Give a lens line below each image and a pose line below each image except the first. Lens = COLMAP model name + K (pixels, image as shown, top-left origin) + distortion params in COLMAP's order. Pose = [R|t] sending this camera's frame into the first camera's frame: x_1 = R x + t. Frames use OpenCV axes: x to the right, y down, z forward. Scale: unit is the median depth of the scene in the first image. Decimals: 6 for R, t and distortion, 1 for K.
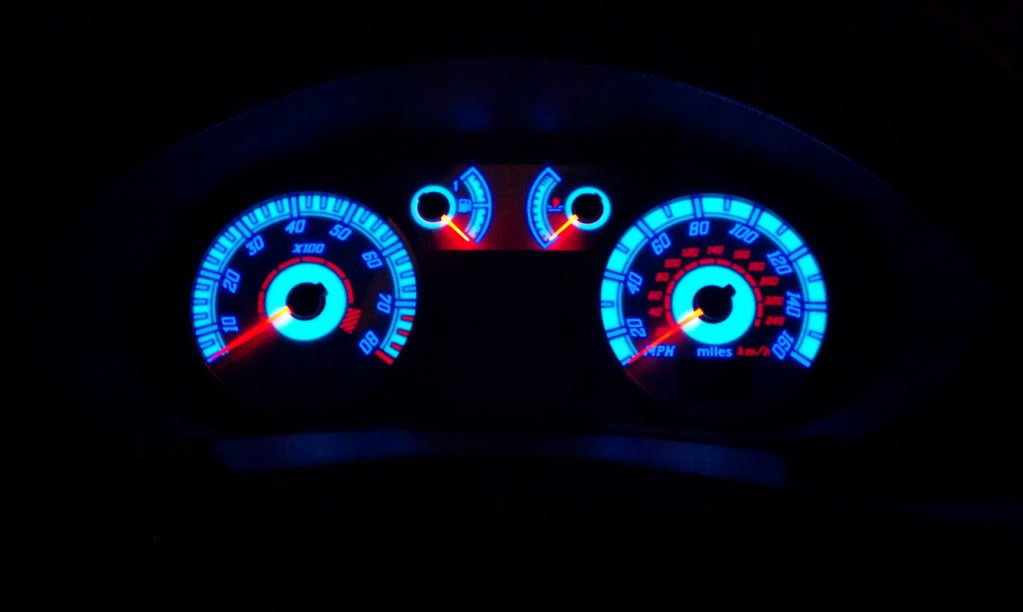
lens RADIAL K [[1136.4, 0, 518.1], [0, 1136.4, 308.9], [0, 0, 1]] dist [-0.026238, 0.000000]
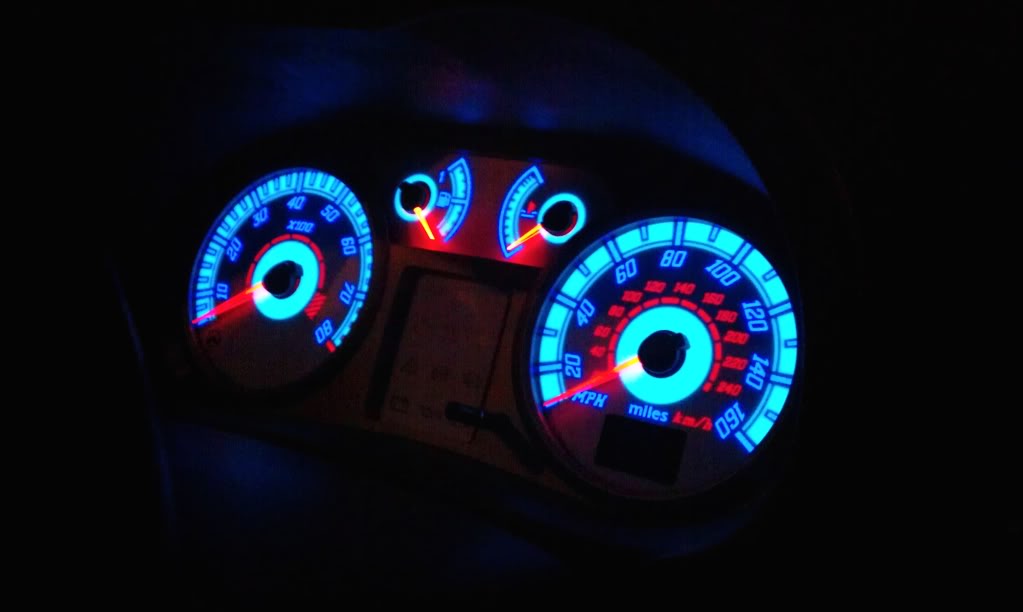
lens RADIAL K [[1136.4, 0, 507.7], [0, 1136.4, 302.9], [0, 0, 1]] dist [-0.026238, 0.000000]
pose [[0.862736, 0.150989, -0.482585, 0.456743], [-0.132128, 0.988535, 0.073080, -0.083871], [0.488087, 0.000714, 0.872795, 0.234462]]
